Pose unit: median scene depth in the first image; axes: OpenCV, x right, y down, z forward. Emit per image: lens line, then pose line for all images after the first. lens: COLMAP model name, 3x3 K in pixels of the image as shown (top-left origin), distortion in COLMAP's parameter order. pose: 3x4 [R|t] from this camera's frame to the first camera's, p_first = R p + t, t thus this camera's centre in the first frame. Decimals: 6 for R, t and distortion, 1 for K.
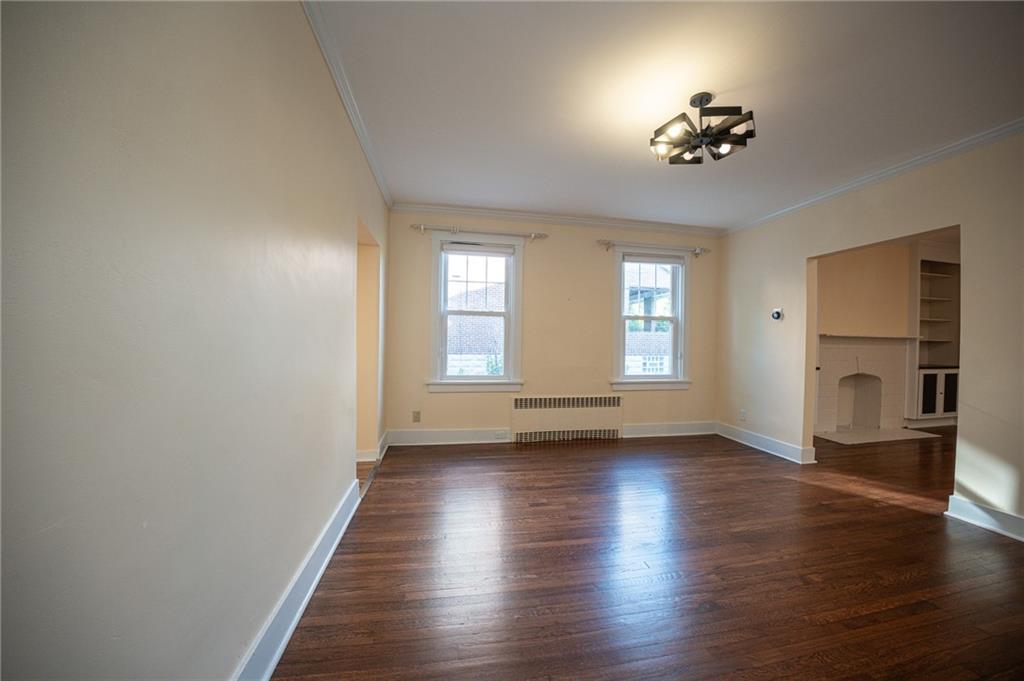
lens RADIAL K [[388.3, 0, 512.0], [0, 388.3, 340.5], [0, 0, 1]] dist [-0.028684, 0.000089]
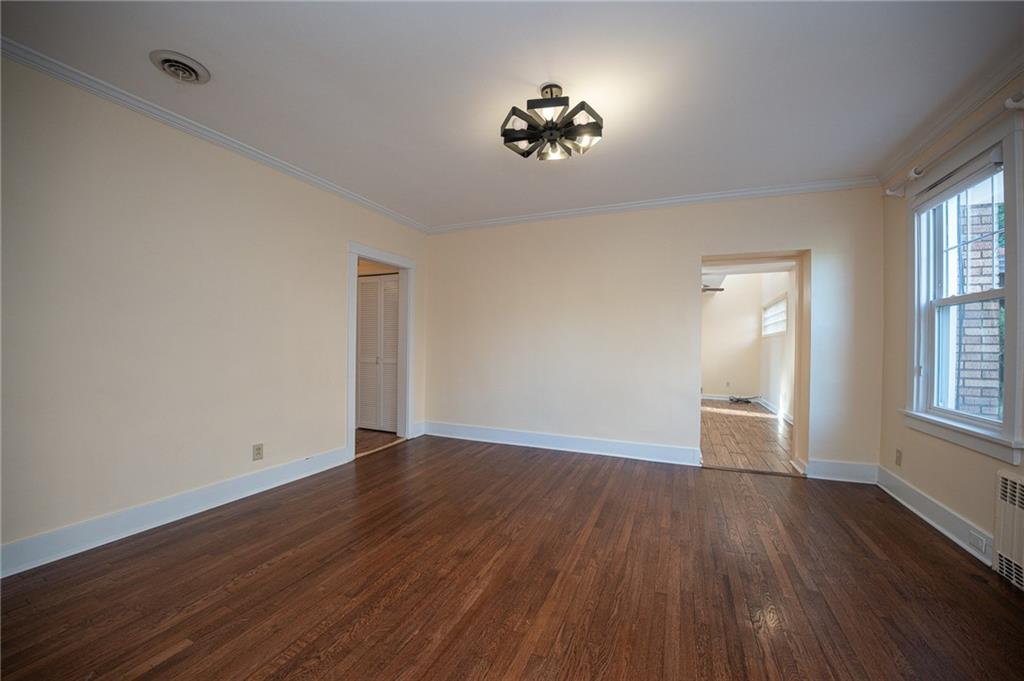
lens RADIAL K [[382.1, 0, 512.0], [0, 382.1, 340.5], [0, 0, 1]] dist [-0.002355, -0.000089]
pose [[-0.576550, -0.036126, -0.816263, 1.232496], [-0.024092, 0.999339, -0.027211, 0.027507], [0.816707, 0.003976, -0.577039, 1.374903]]
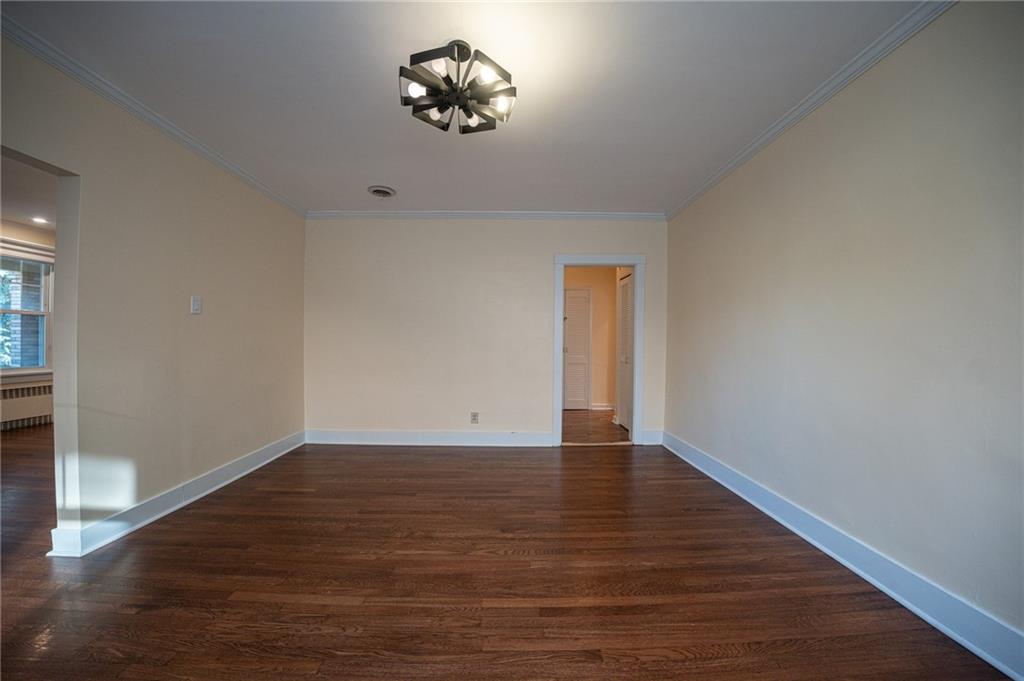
lens RADIAL K [[353.7, 0, 512.0], [0, 353.7, 340.5], [0, 0, 1]] dist [-0.033400, 0.000041]
pose [[-0.983638, -0.026906, 0.178135, 0.211124], [-0.027125, 0.999631, 0.001205, 0.002911], [-0.178102, -0.003647, -0.984005, 1.602691]]
